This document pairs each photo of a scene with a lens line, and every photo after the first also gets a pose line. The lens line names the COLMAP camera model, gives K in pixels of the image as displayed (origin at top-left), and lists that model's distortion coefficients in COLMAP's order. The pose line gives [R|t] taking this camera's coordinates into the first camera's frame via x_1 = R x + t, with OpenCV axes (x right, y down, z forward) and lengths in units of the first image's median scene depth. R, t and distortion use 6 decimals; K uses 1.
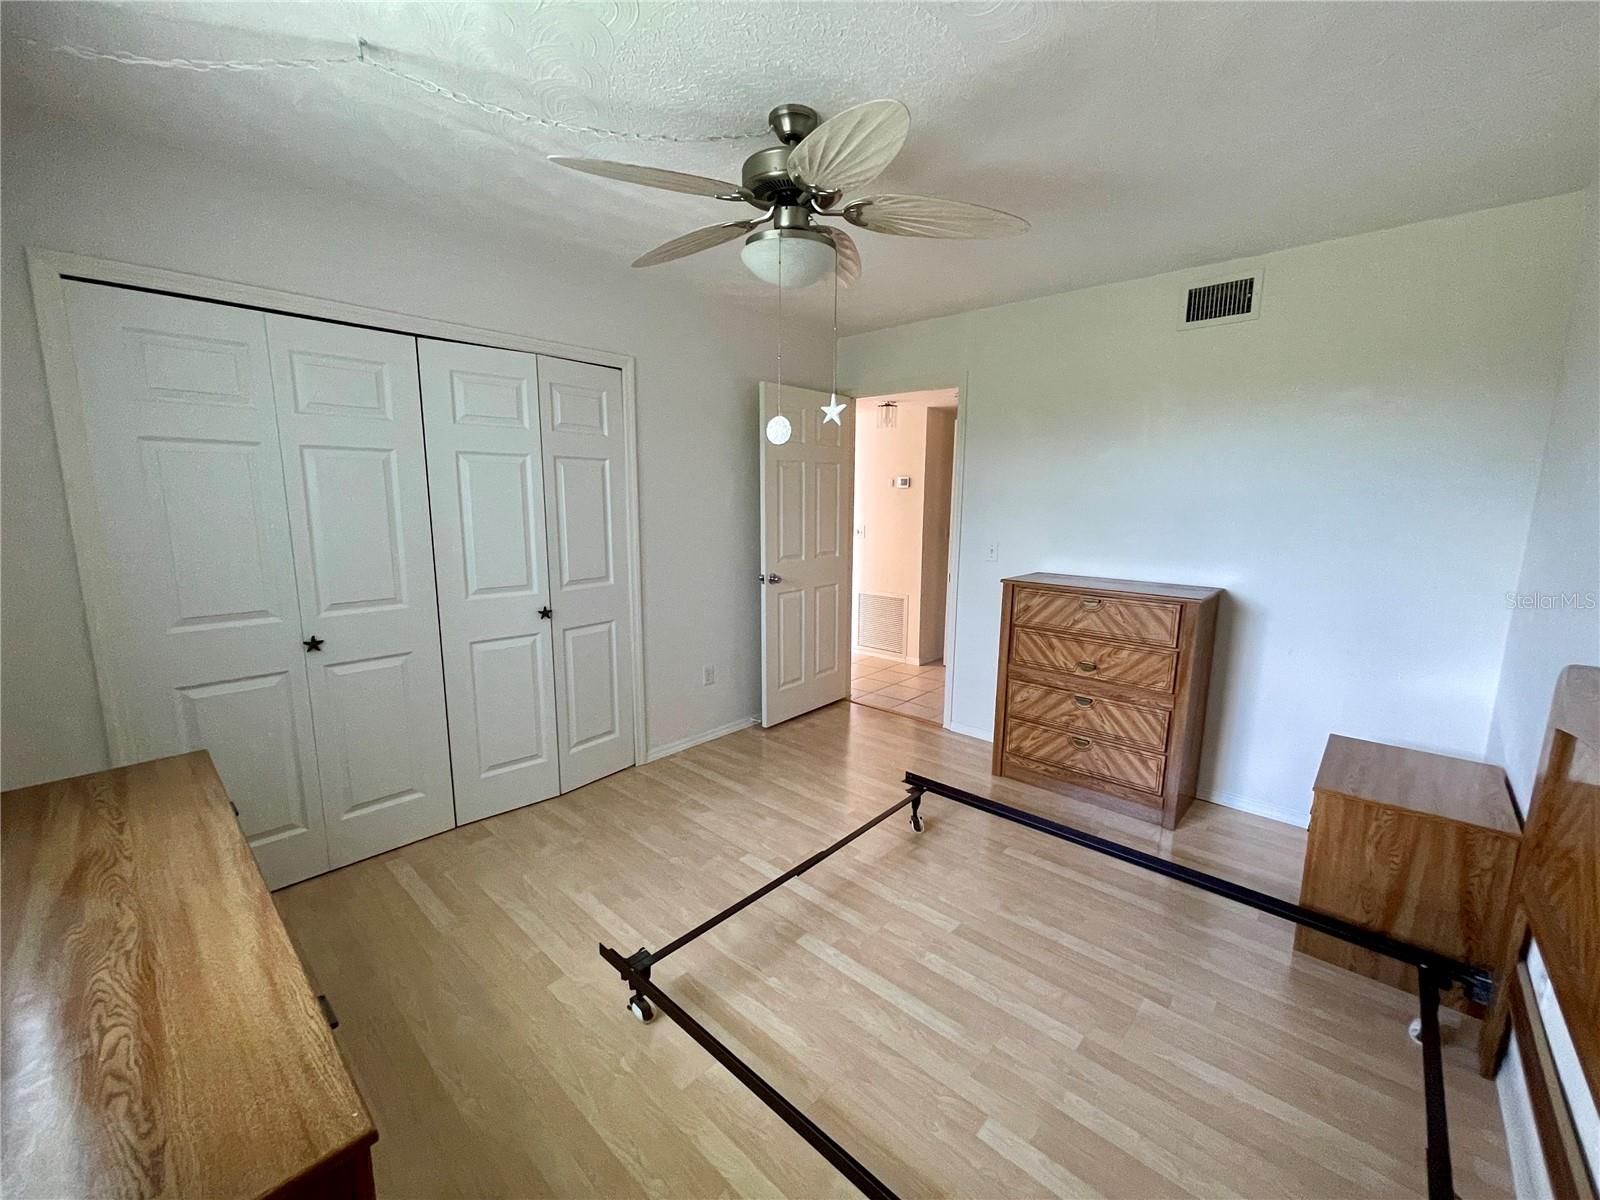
lens RADIAL K [[645.3, 0, 792.3], [0, 645.3, 599.7], [0, 0, 1]] dist [0.005613, -0.000157]
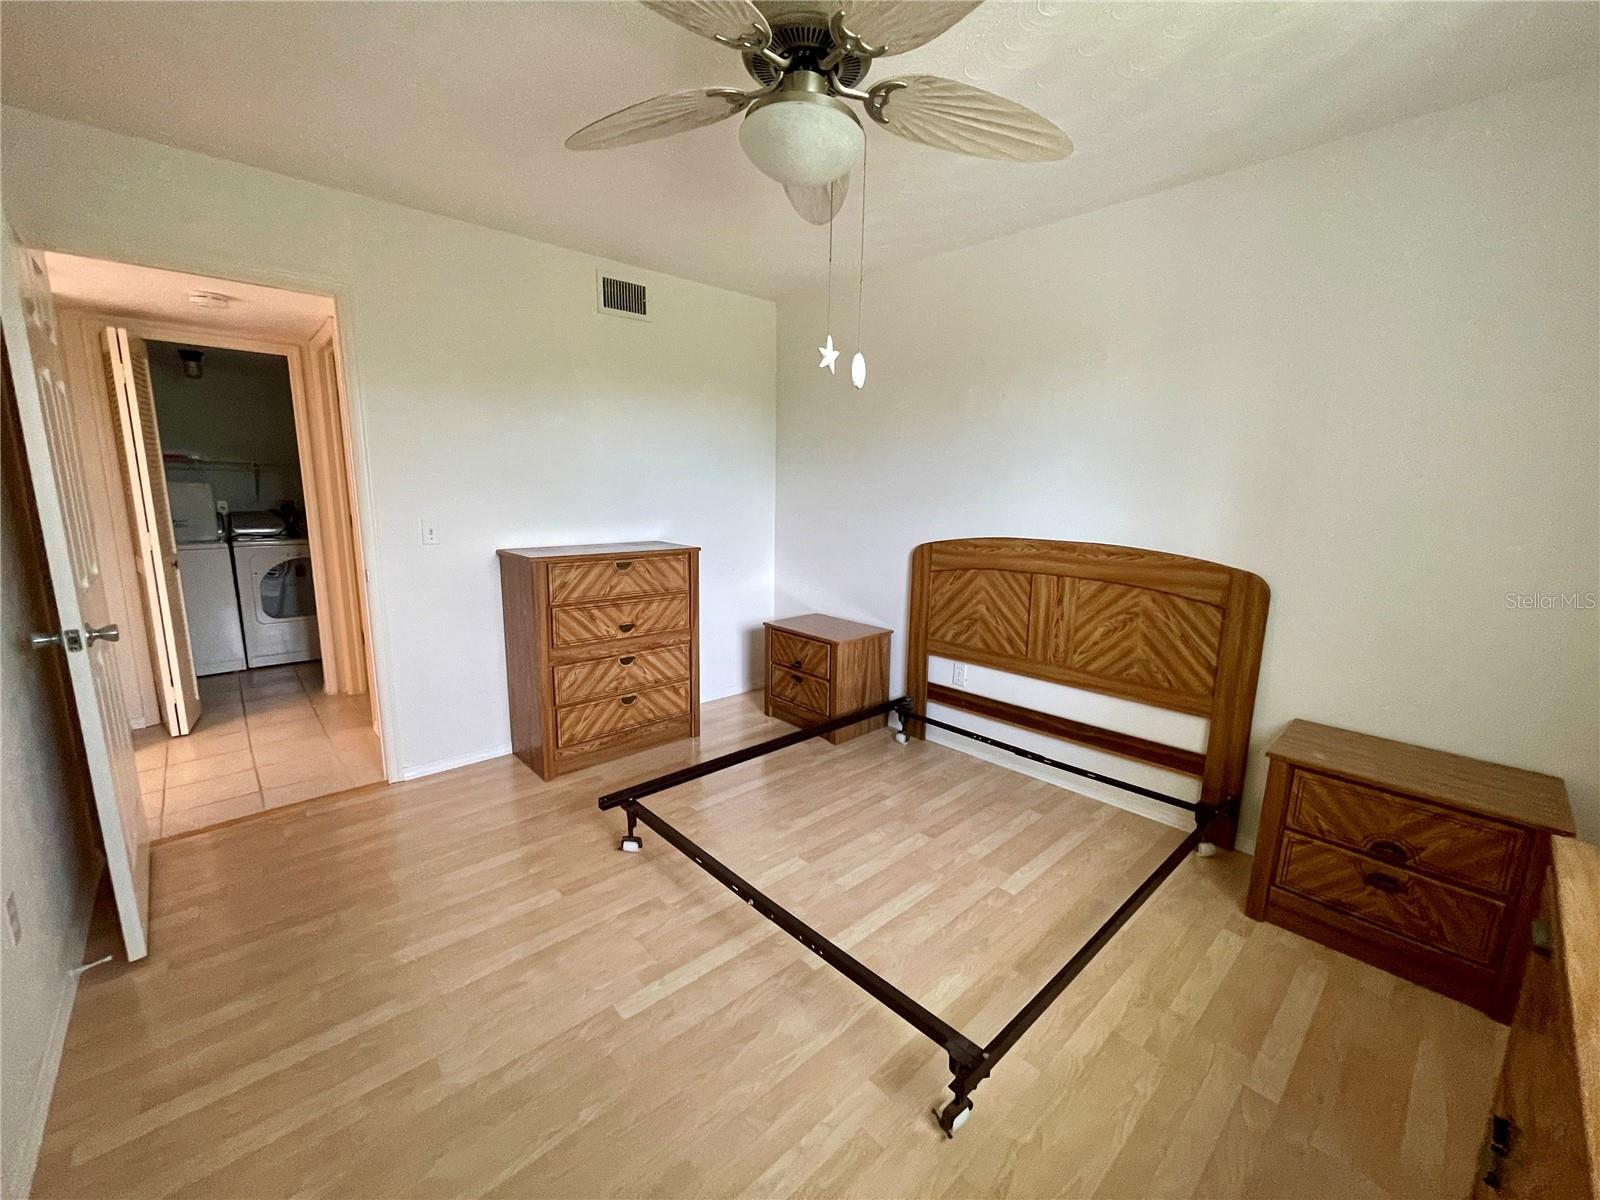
lens RADIAL K [[645.3, 0, 790.5], [0, 645.3, 601.2], [0, 0, 1]] dist [0.005613, -0.000157]
pose [[0.096258, -0.185718, 0.977877, -0.533644], [0.149032, 0.974053, 0.170322, -0.076292], [-0.984136, 0.129340, 0.121438, 0.609328]]
